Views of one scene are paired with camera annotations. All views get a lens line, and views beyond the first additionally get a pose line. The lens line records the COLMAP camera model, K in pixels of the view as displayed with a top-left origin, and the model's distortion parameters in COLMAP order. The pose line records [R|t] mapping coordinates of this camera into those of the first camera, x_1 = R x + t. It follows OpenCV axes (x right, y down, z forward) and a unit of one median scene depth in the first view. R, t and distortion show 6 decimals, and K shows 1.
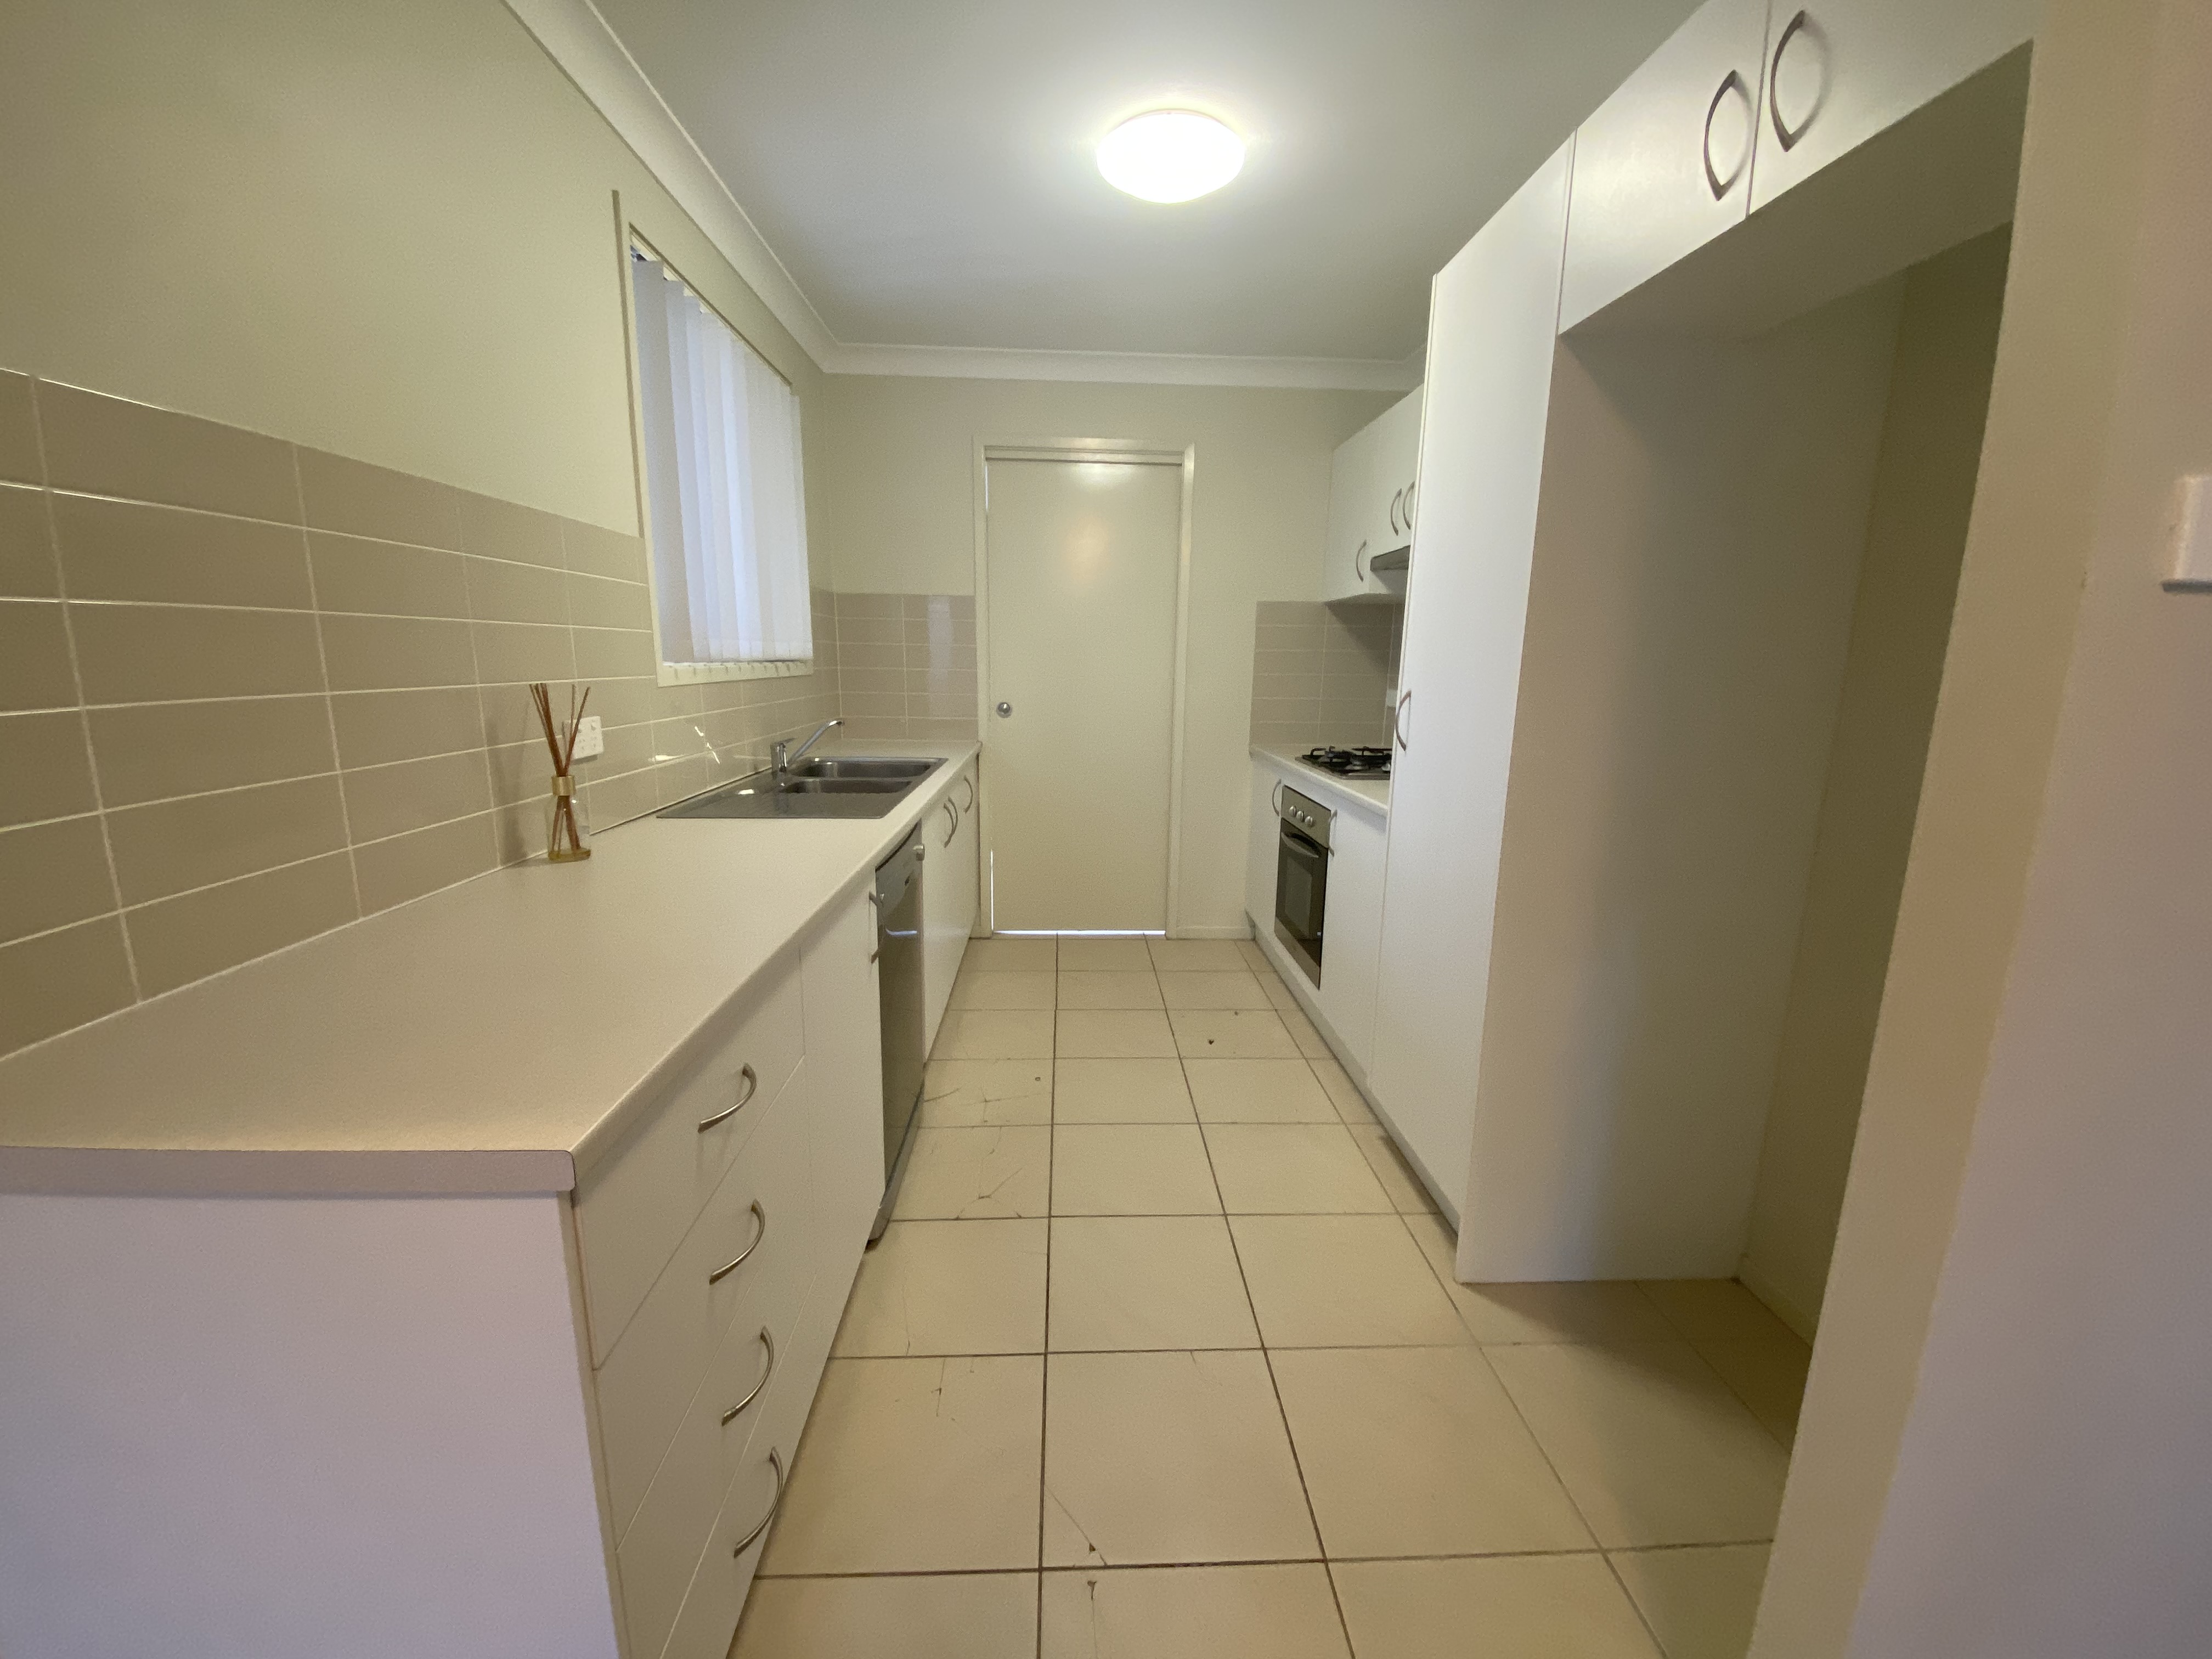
lens RADIAL K [[898.6, 0, 1106.0], [0, 898.6, 829.5], [0, 0, 1]] dist [-0.000100, -0.000162]
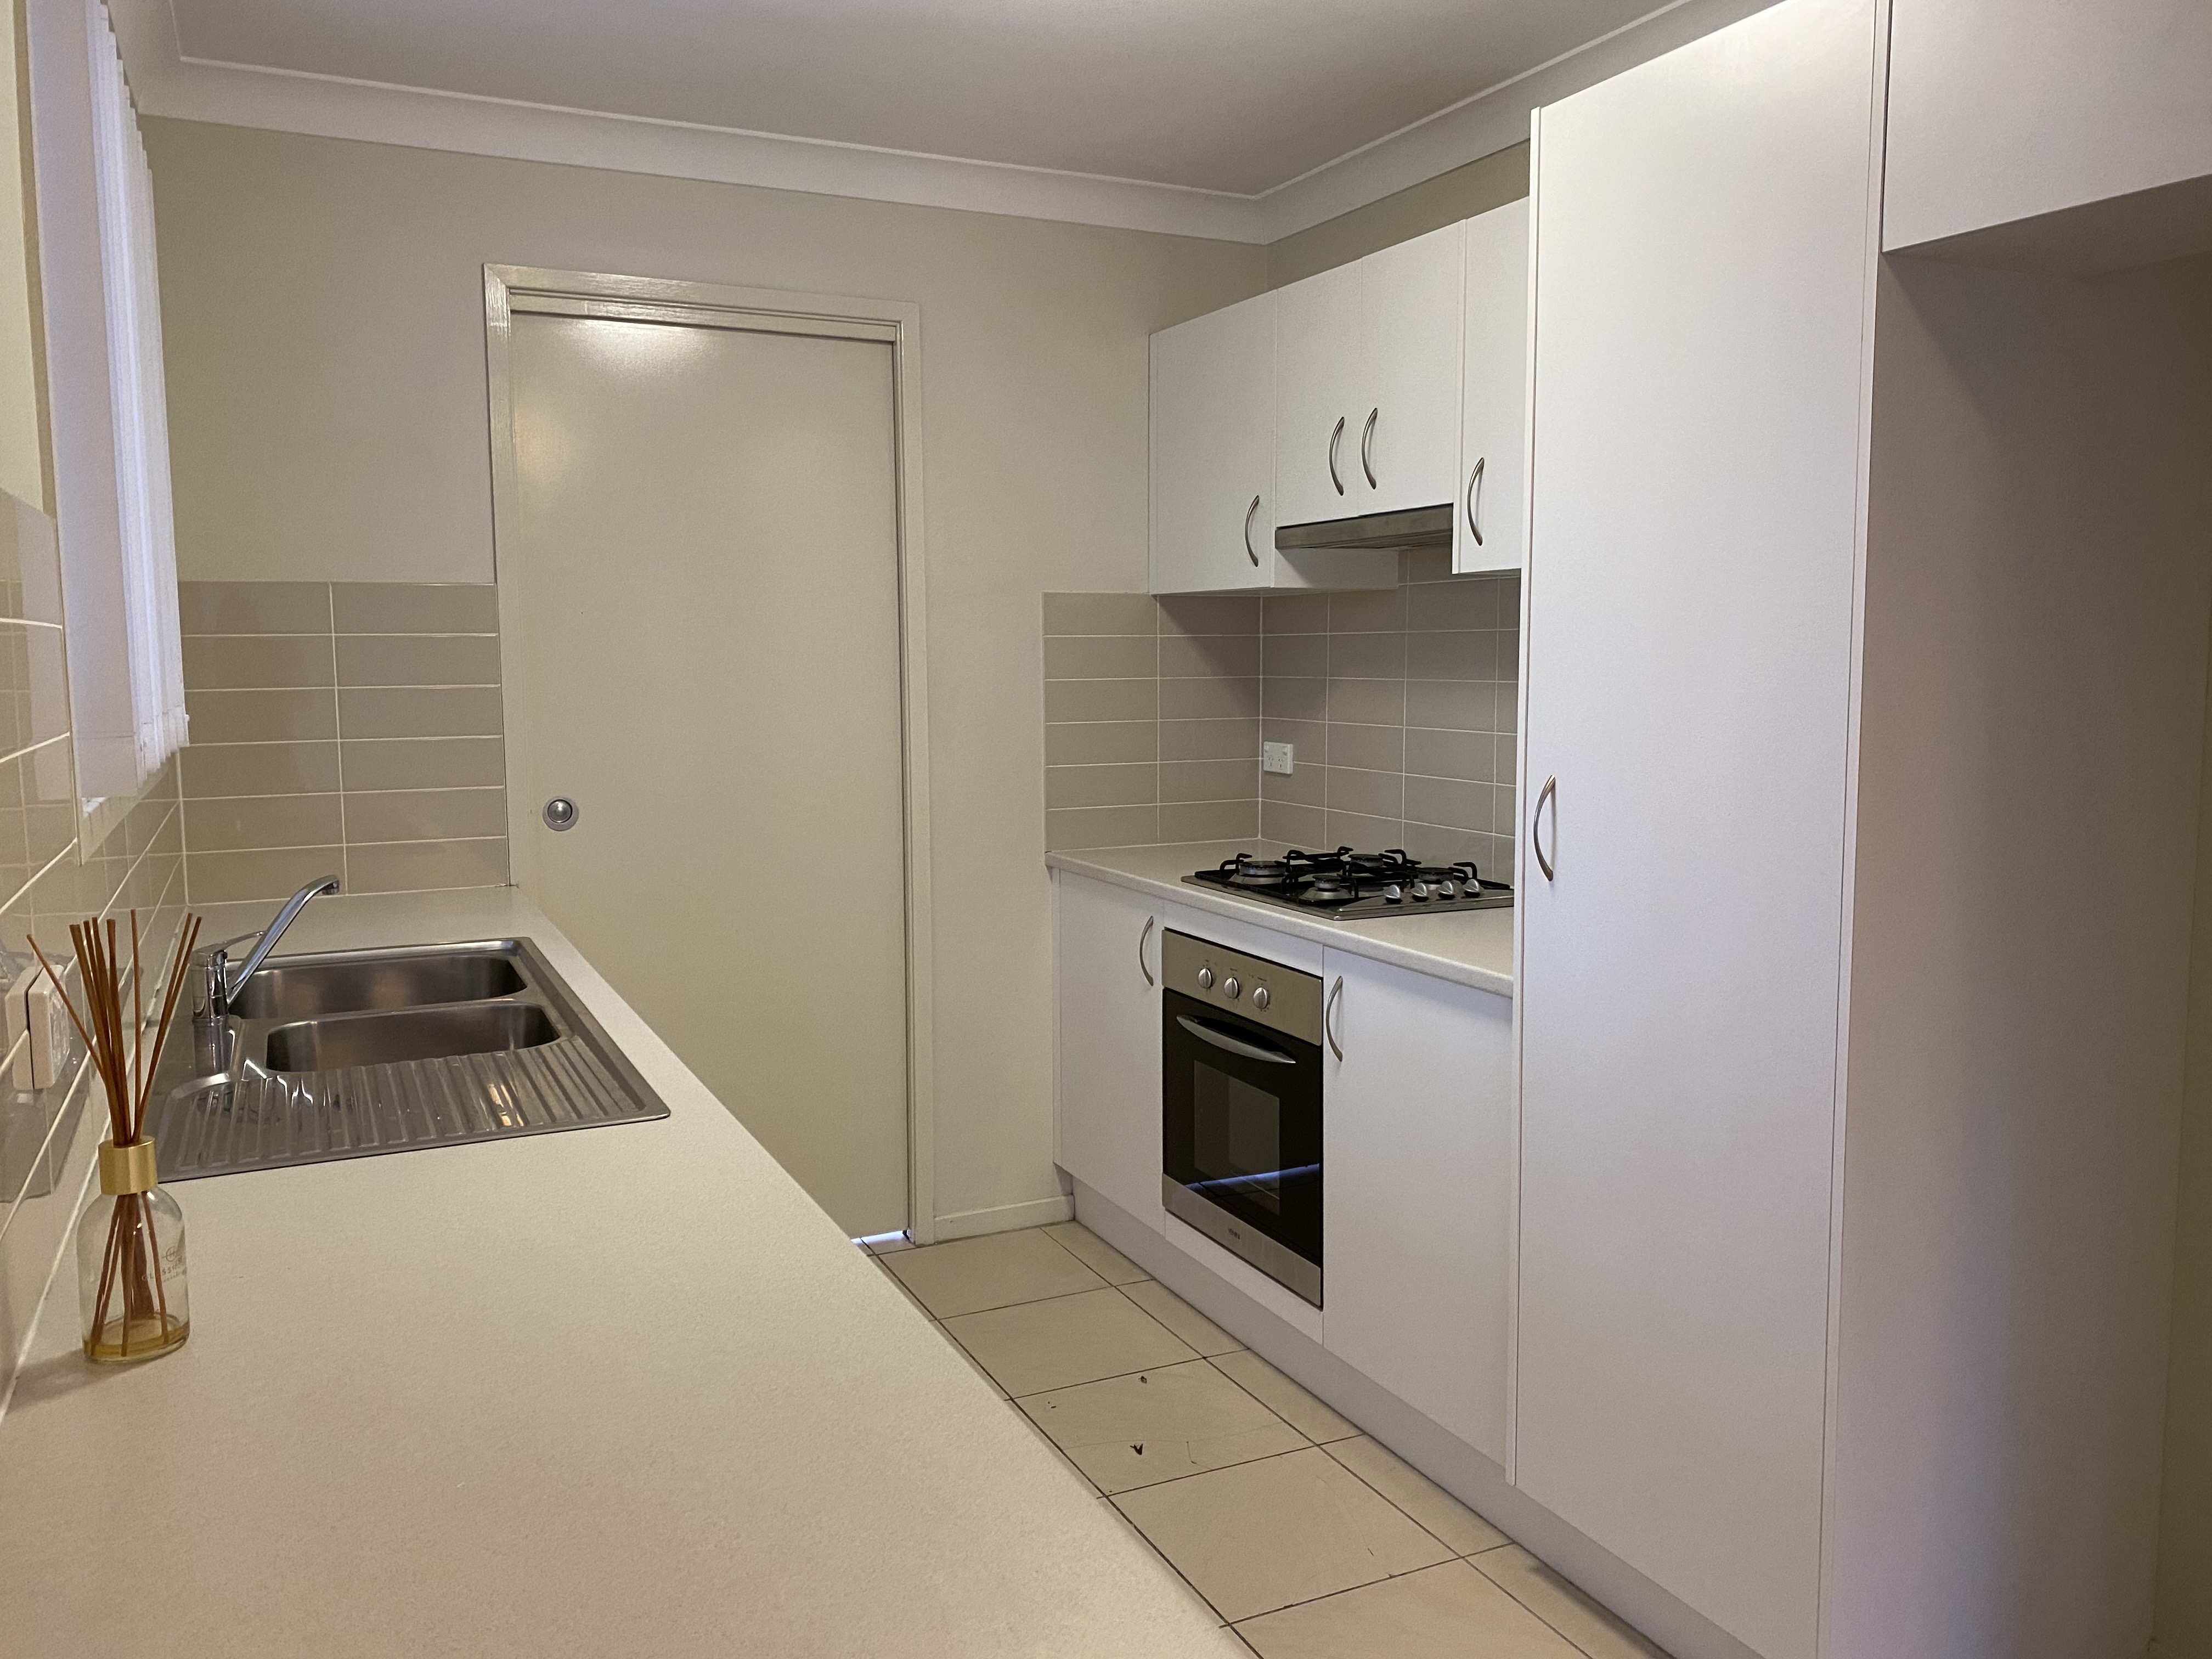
lens RADIAL K [[1666.0, 0, 1099.3], [0, 1666.0, 762.4], [0, 0, 1]] dist [-0.005114, -0.011737]
pose [[0.923690, -0.045225, 0.380462, -0.218980], [0.090209, 0.990764, -0.101241, -0.050752], [-0.372369, 0.127836, 0.919238, 0.069491]]
